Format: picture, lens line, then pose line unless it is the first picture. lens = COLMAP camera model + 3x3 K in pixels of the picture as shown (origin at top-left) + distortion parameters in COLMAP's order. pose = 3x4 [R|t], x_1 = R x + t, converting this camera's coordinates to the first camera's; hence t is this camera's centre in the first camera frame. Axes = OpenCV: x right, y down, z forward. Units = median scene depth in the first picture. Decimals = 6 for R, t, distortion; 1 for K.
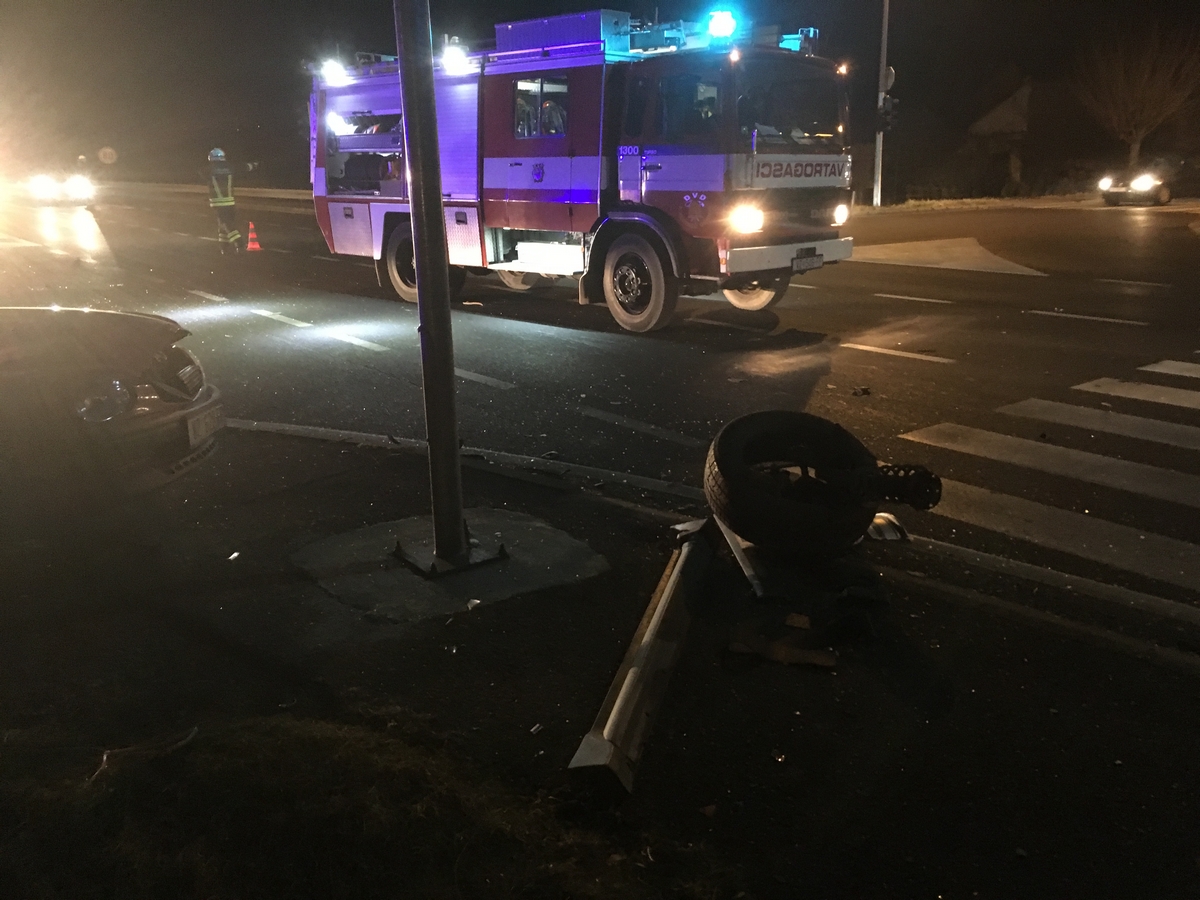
lens RADIAL K [[1014.4, 0, 599.7], [0, 1014.4, 452.7], [0, 0, 1]] dist [0.034283, -0.011718]
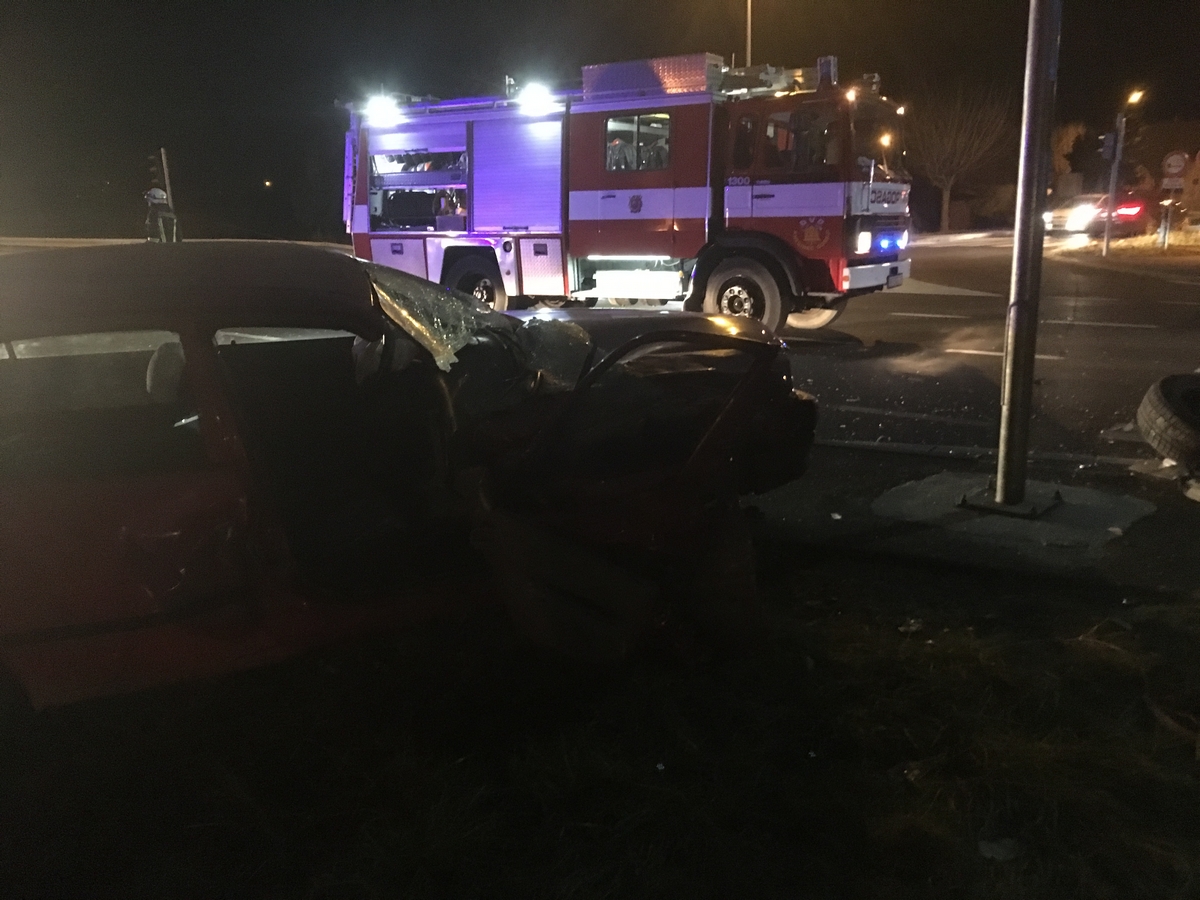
lens RADIAL K [[1014.4, 0, 600.0], [0, 1014.4, 447.4], [0, 0, 1]] dist [0.034283, -0.011718]
pose [[0.979240, -0.054532, 0.195229, -0.290342], [0.064628, 0.996862, -0.045719, 0.021468], [-0.192123, 0.057387, 0.979691, -0.013758]]
